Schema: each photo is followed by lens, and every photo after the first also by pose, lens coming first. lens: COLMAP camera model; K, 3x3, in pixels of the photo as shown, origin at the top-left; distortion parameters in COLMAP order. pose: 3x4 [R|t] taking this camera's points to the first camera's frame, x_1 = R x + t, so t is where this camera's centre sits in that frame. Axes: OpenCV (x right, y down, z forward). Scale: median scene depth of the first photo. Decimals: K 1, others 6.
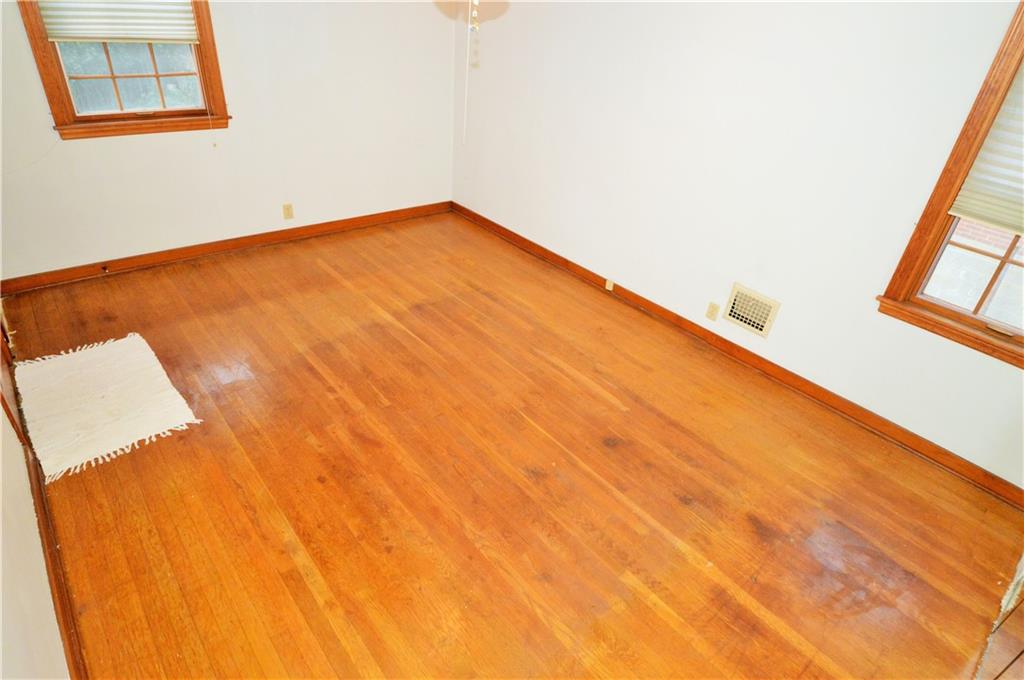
lens RADIAL K [[554.5, 0, 515.7], [0, 554.5, 343.3], [0, 0, 1]] dist [0.005036, -0.015342]
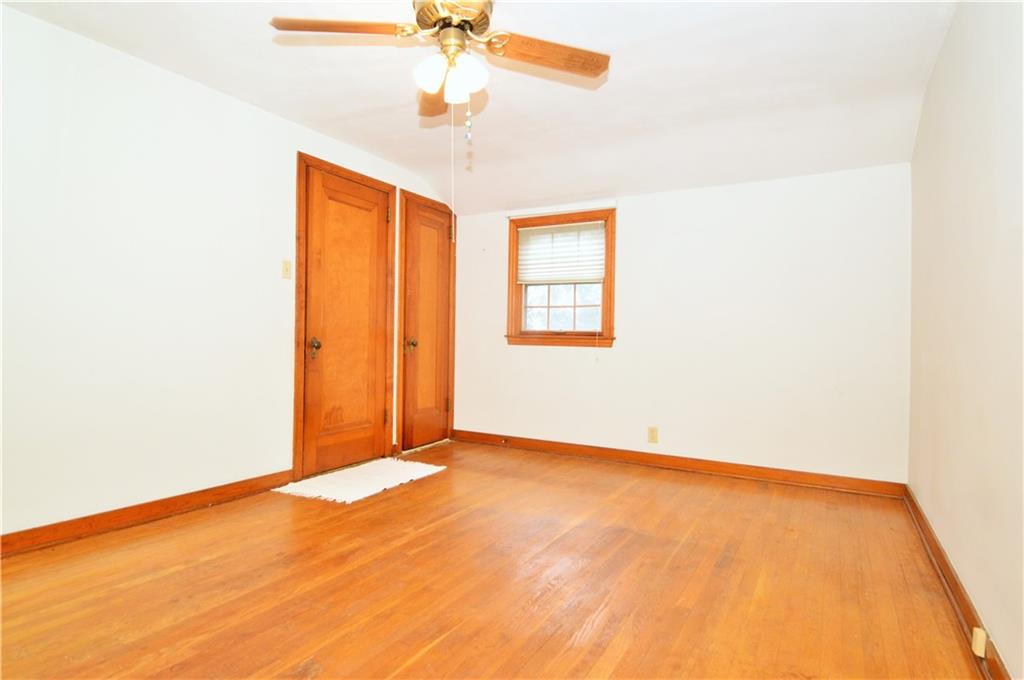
lens RADIAL K [[554.5, 0, 511.9], [0, 554.5, 337.3], [0, 0, 1]] dist [0.005036, -0.015342]
pose [[0.333234, -0.076965, -0.939697, 0.556244], [-0.494078, 0.834603, -0.243567, -0.032298], [0.803021, 0.545448, 0.240092, 0.640129]]
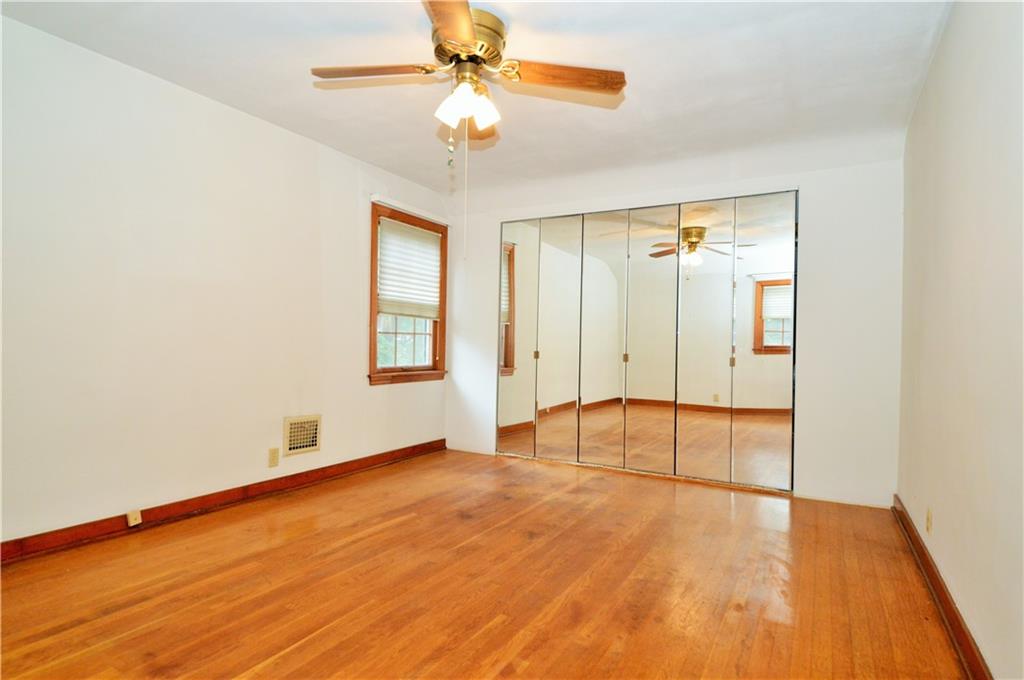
lens RADIAL K [[554.5, 0, 513.2], [0, 554.5, 340.4], [0, 0, 1]] dist [0.005036, -0.015342]
pose [[-0.342150, -0.088027, 0.935513, -0.736933], [0.460004, 0.852449, 0.248451, -0.302183], [-0.819347, 0.515347, -0.251173, 0.851152]]
